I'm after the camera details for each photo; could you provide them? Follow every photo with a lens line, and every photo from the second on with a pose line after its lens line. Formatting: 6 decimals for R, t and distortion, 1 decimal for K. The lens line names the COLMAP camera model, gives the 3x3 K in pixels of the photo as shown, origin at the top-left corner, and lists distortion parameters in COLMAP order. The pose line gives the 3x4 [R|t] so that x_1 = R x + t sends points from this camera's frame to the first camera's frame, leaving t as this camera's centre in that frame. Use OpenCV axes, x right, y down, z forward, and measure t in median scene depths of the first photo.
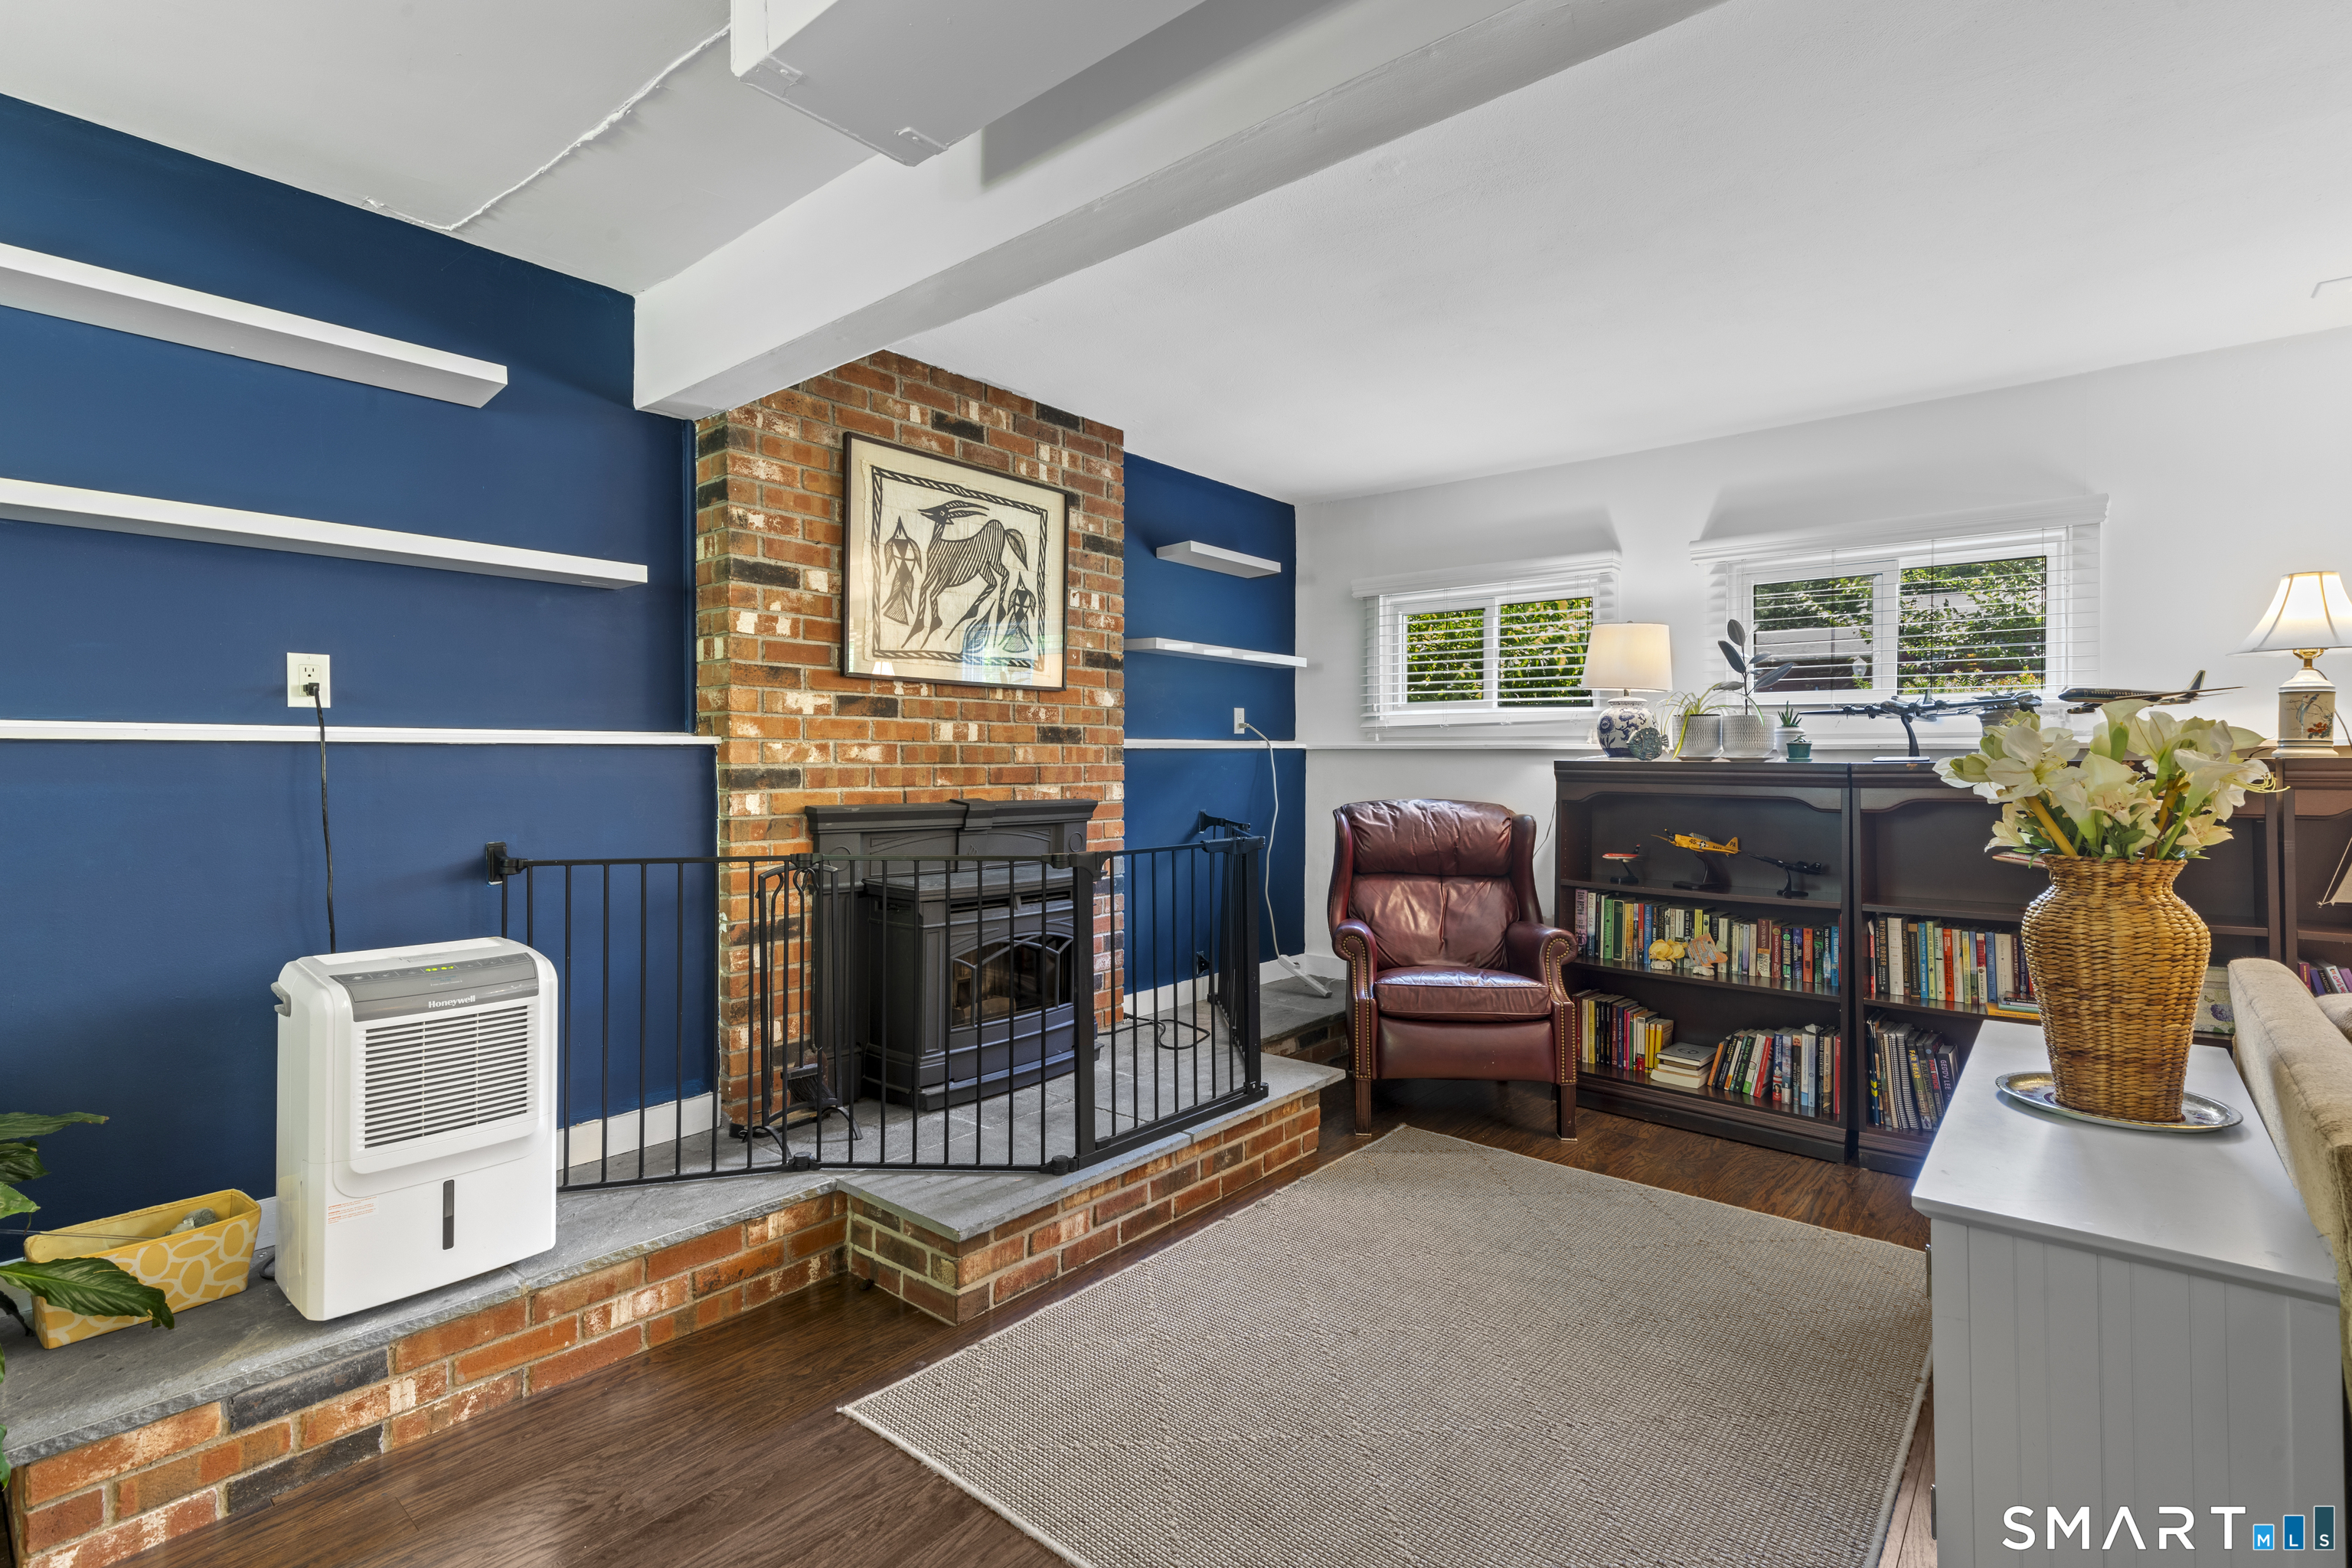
lens RADIAL K [[1073.7, 0, 1179.7], [0, 1073.7, 771.4], [0, 0, 1]] dist [0.008227, 0.000102]
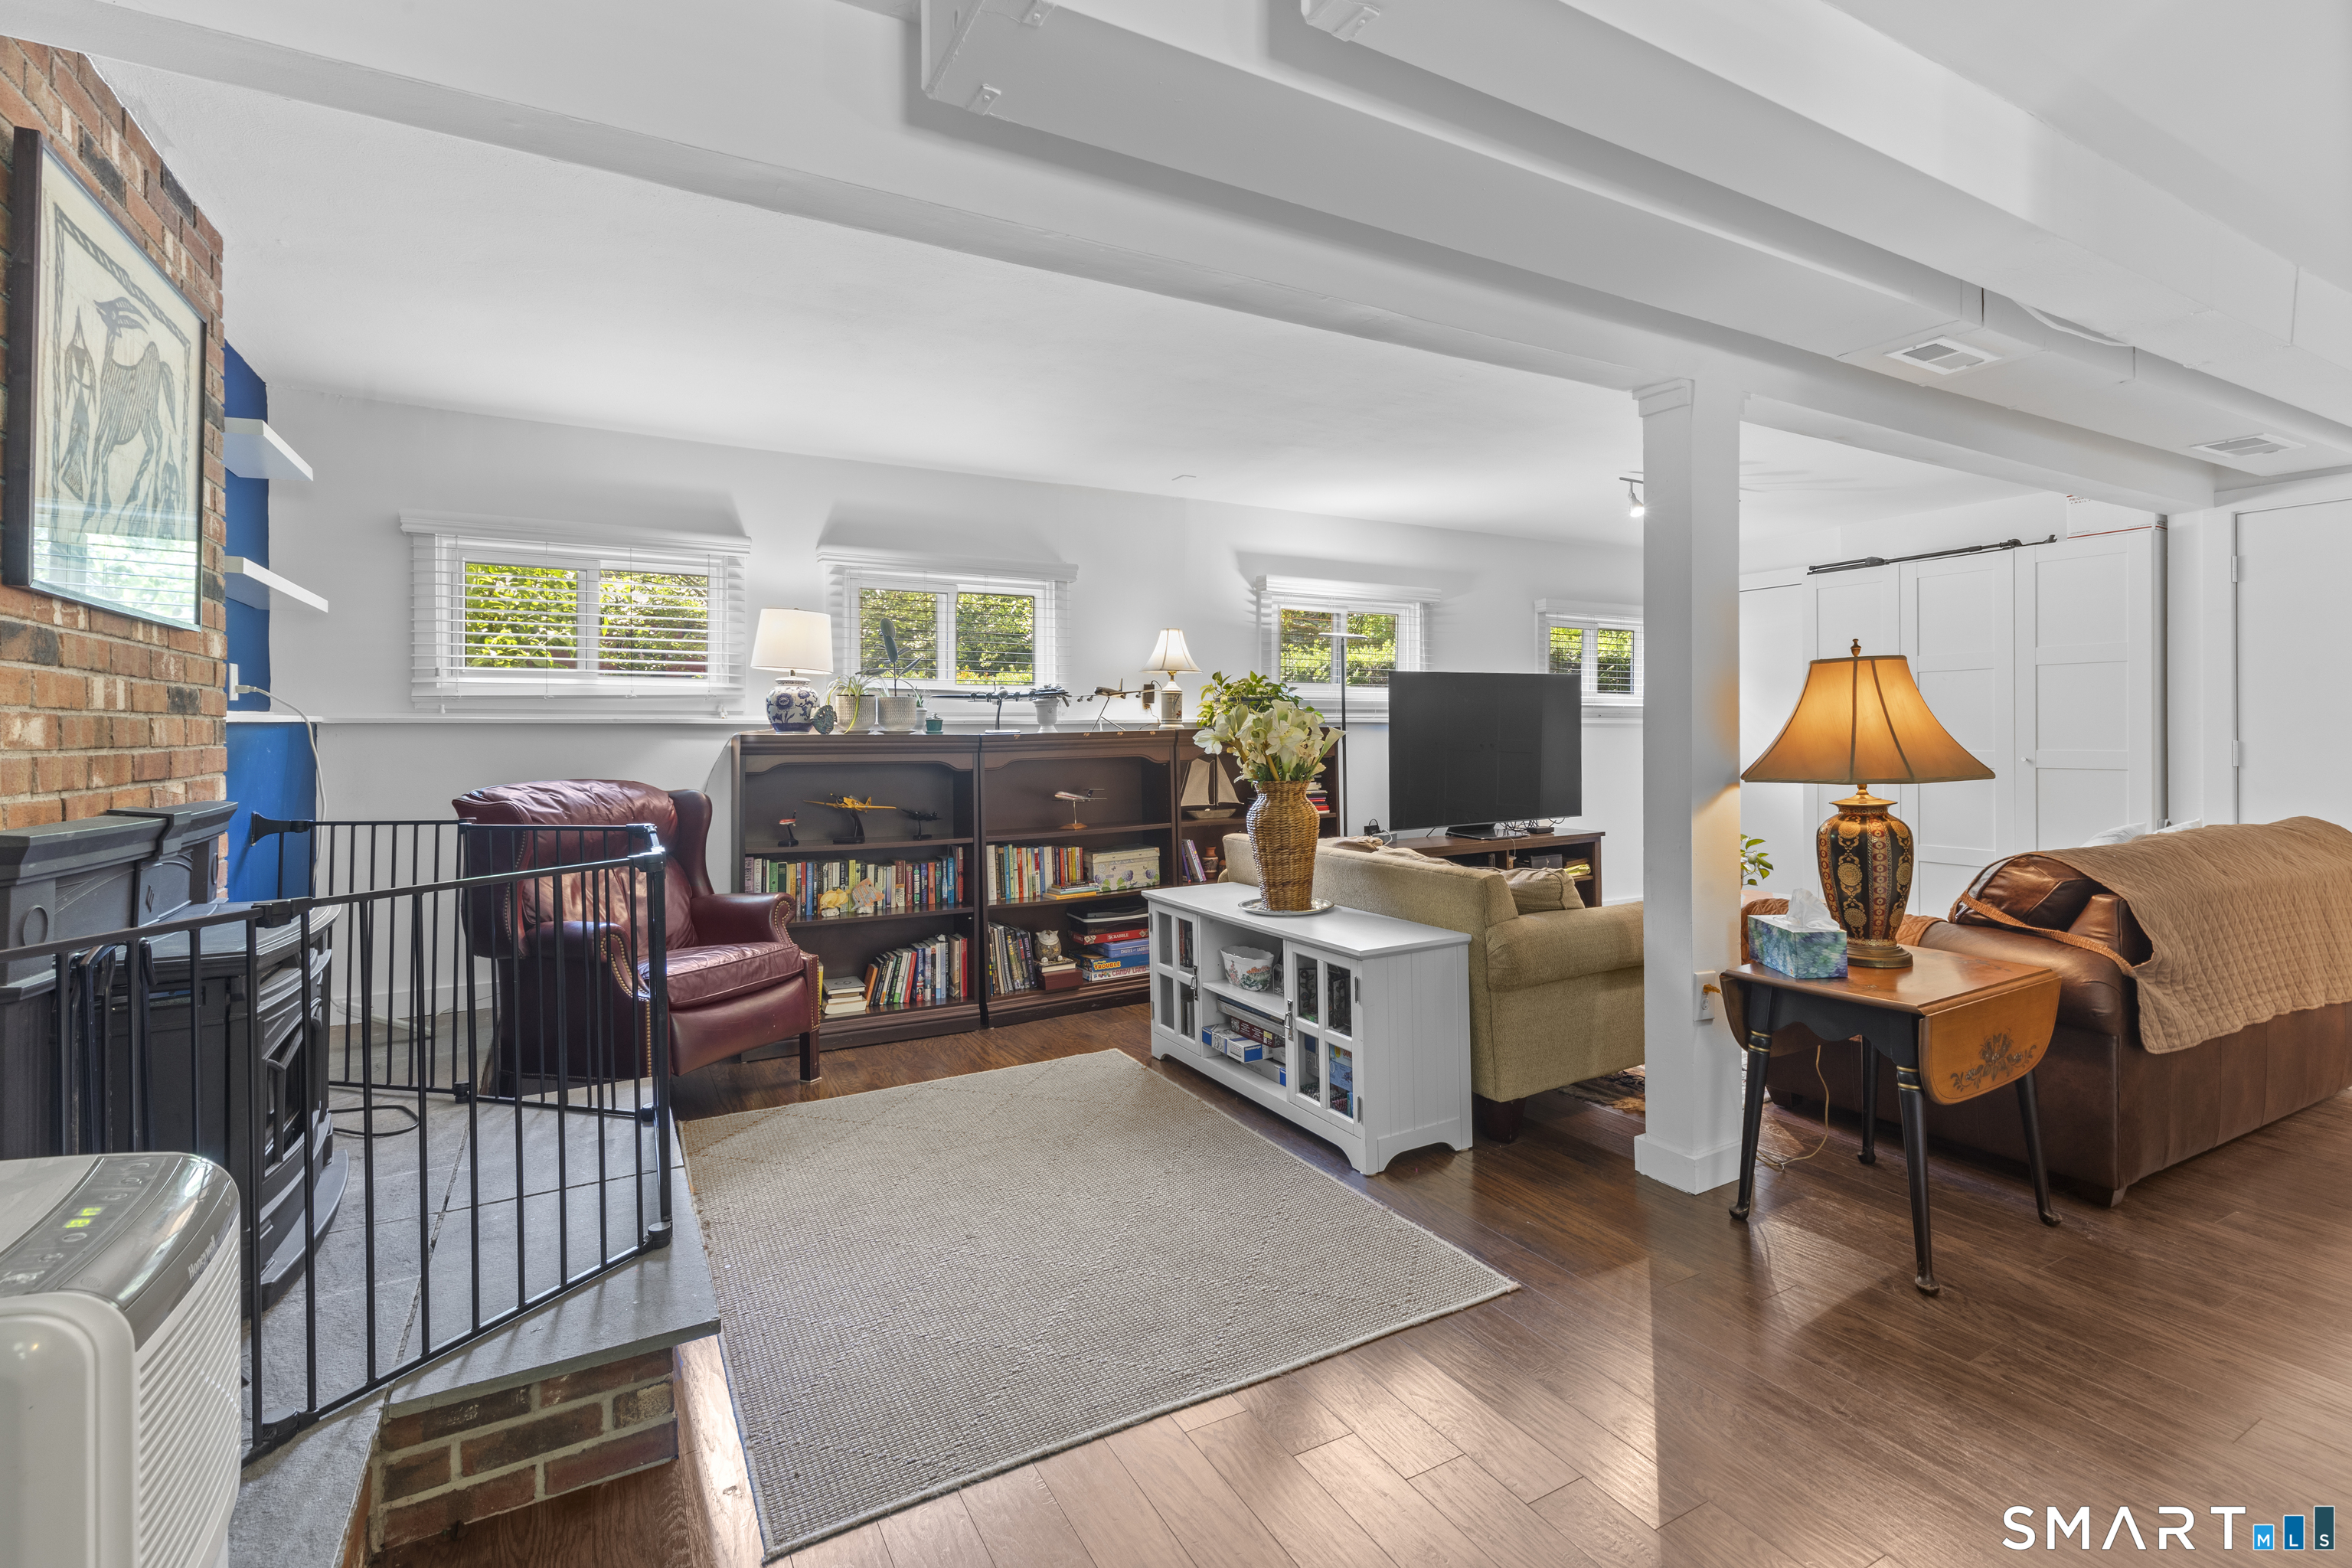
lens RADIAL K [[1073.7, 0, 1219.5], [0, 1073.7, 742.0], [0, 0, 1]] dist [0.008227, 0.000102]
pose [[0.357615, -0.014922, 0.933750, -0.491744], [0.017574, 0.999803, 0.009247, -0.005015], [-0.933704, 0.013102, 0.357806, 0.210224]]
